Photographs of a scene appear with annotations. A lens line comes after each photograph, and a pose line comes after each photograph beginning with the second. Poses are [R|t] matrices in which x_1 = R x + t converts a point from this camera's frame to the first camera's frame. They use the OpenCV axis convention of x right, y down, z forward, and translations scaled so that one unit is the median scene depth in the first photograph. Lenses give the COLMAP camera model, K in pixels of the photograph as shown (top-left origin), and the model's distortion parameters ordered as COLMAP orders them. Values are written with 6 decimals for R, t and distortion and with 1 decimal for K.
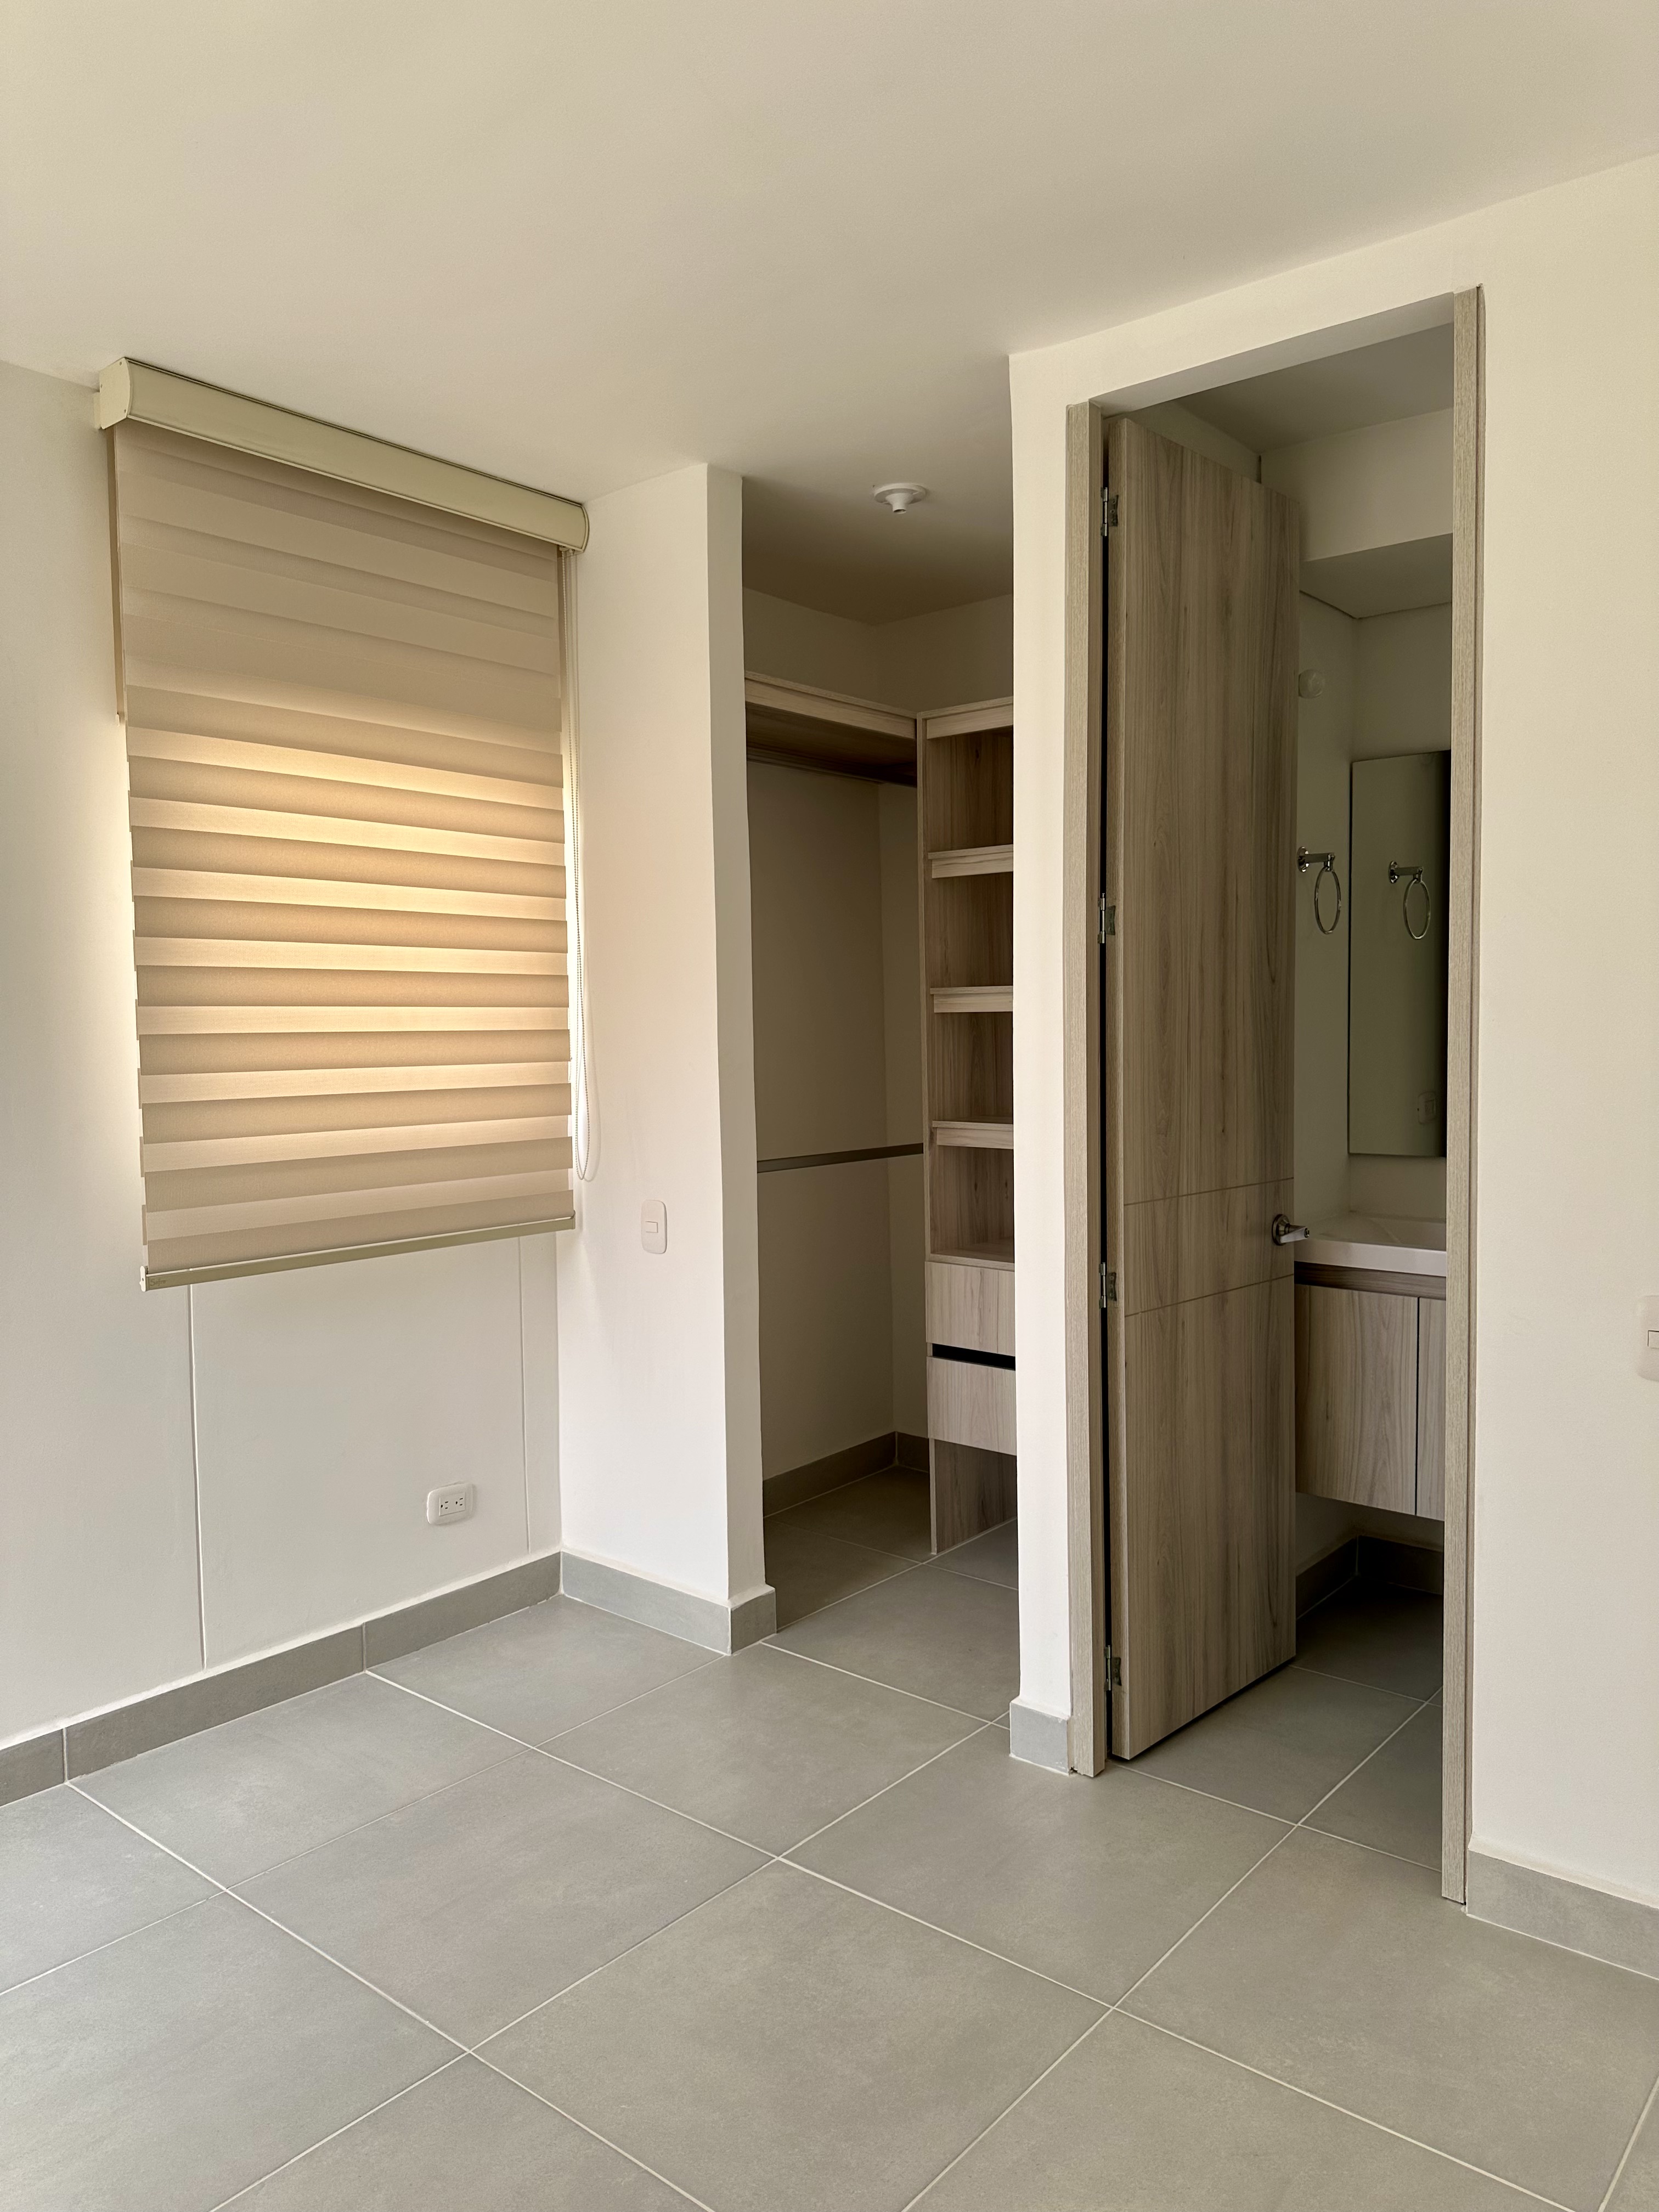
lens RADIAL K [[1550.1, 0, 829.5], [0, 1550.1, 1106.0], [0, 0, 1]] dist [0.003049, 0.000223]
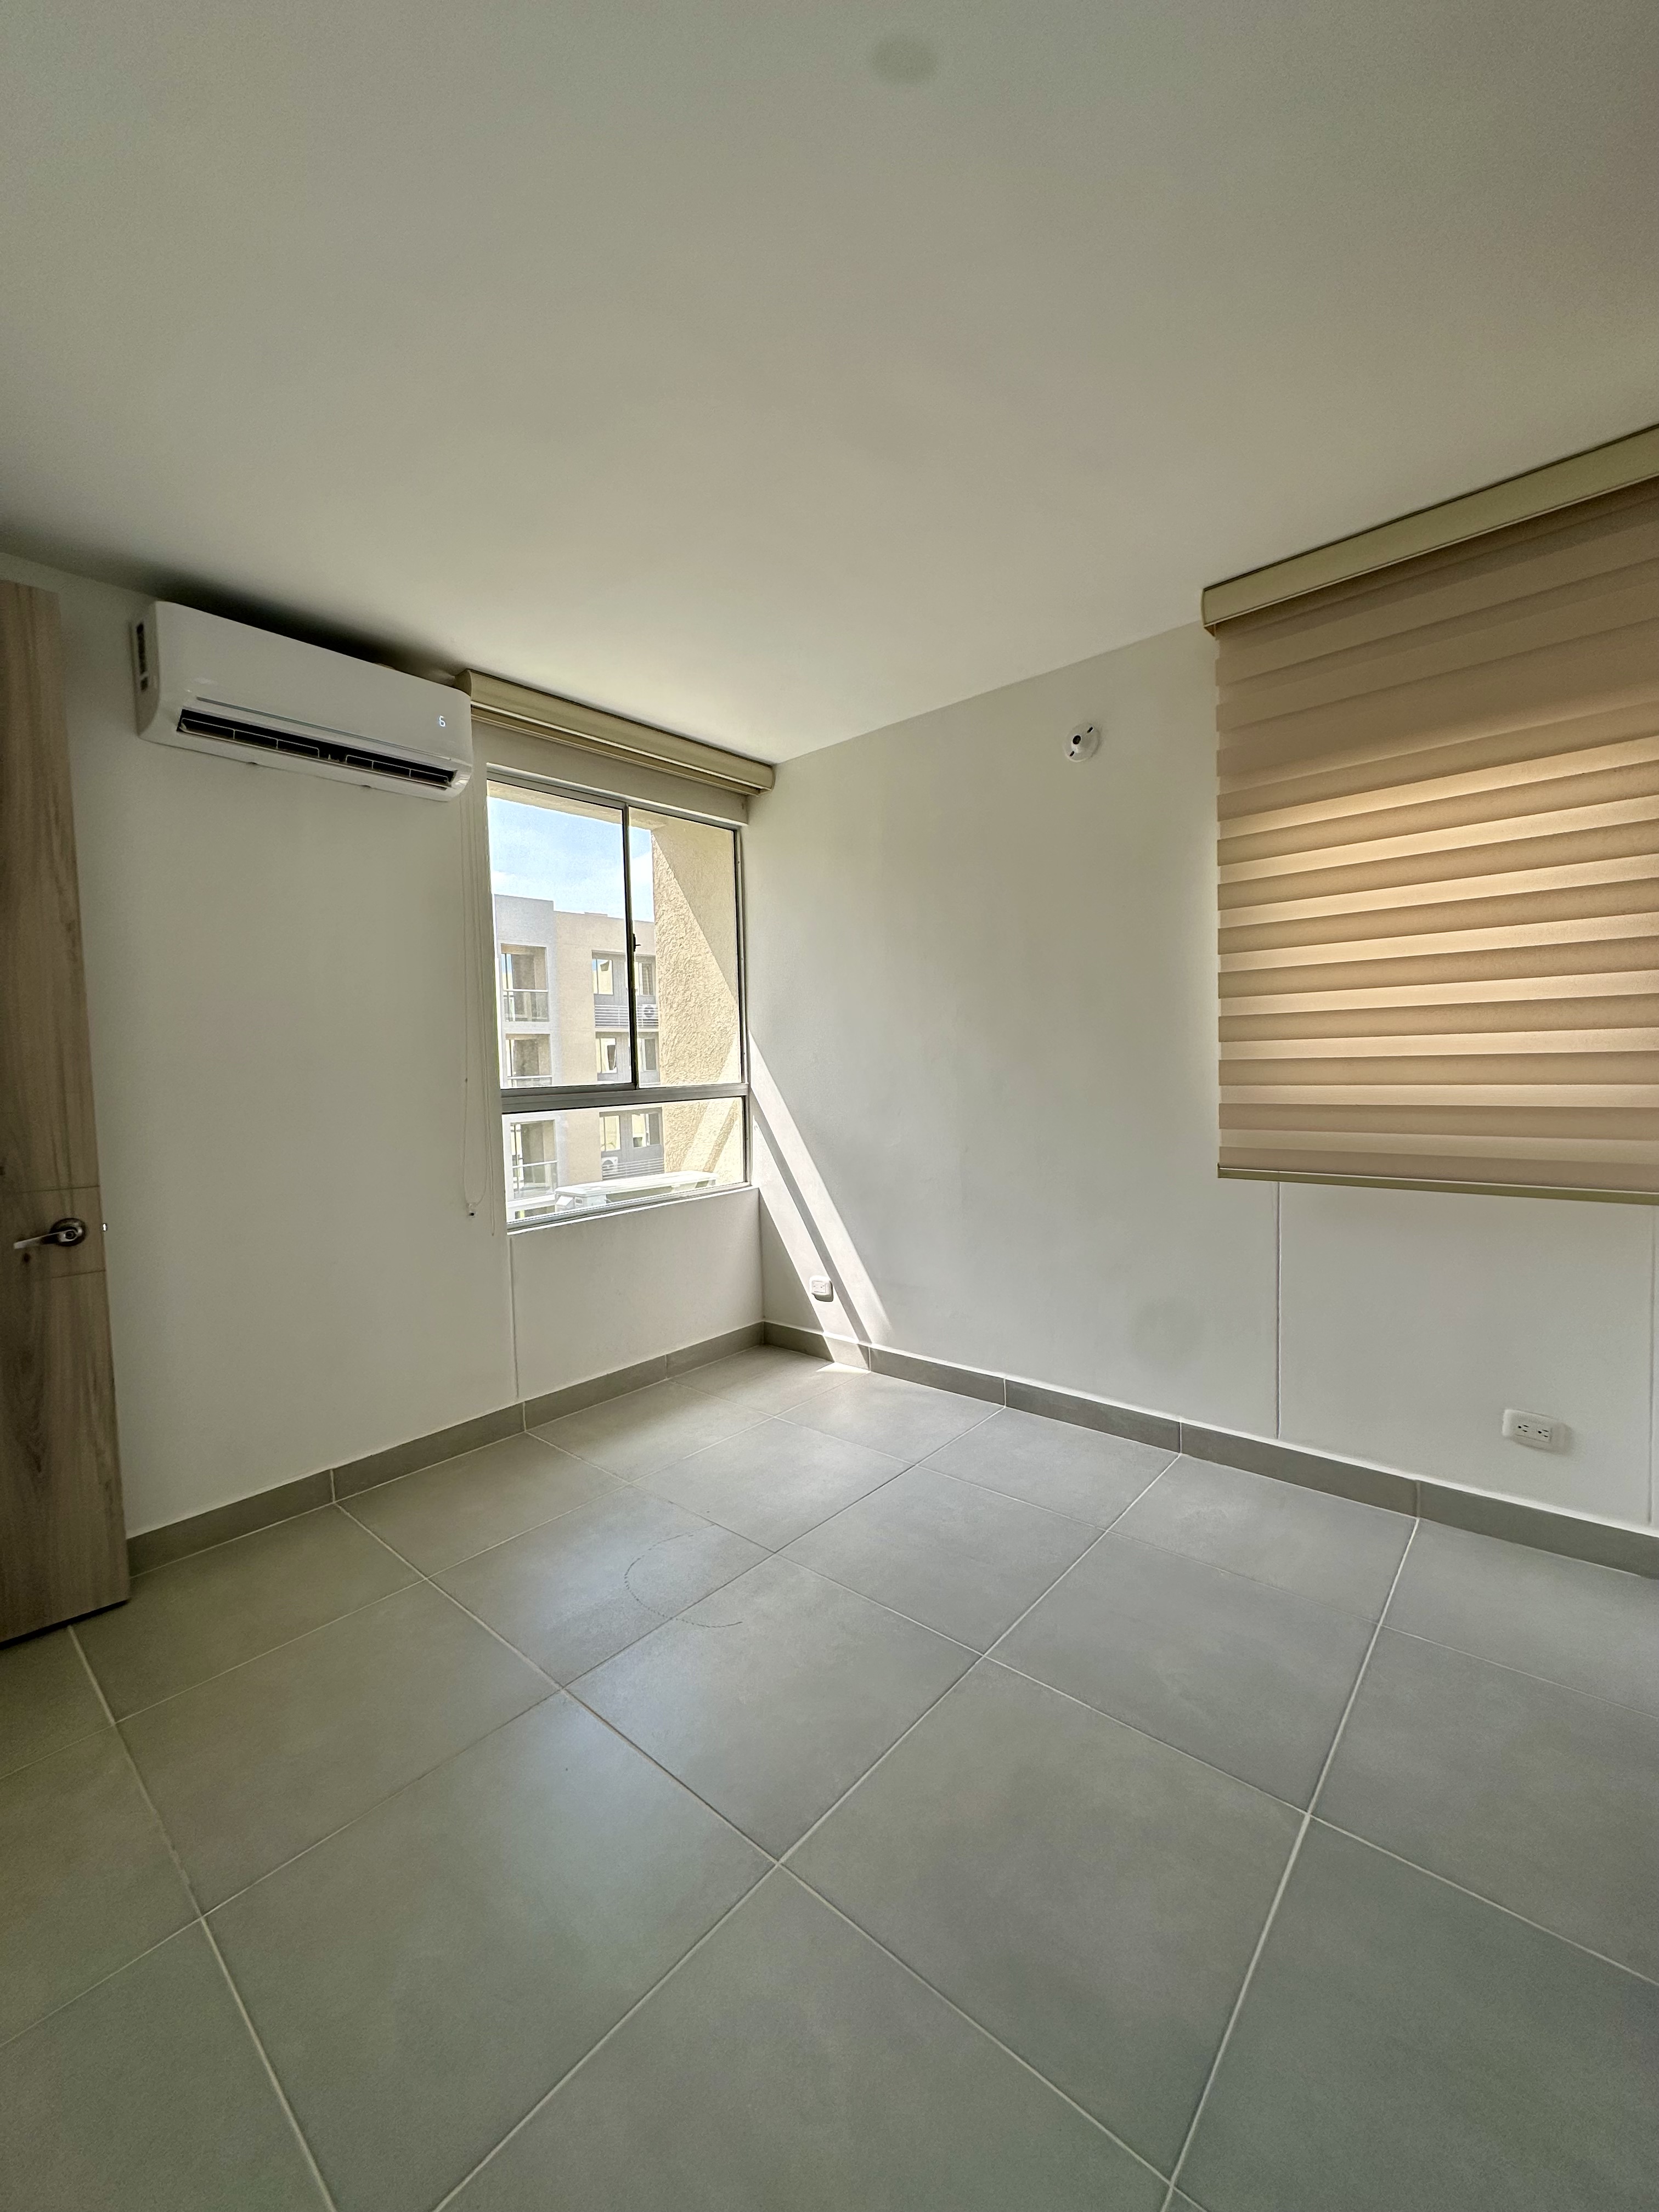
lens RADIAL K [[885.9, 0, 829.5], [0, 885.9, 1106.0], [0, 0, 1]] dist [-0.001590, -0.000261]
pose [[-0.031989, 0.068833, -0.997115, 0.450284], [-0.019648, 0.997390, 0.069482, -0.009104], [0.999295, 0.021814, -0.030553, 0.600574]]
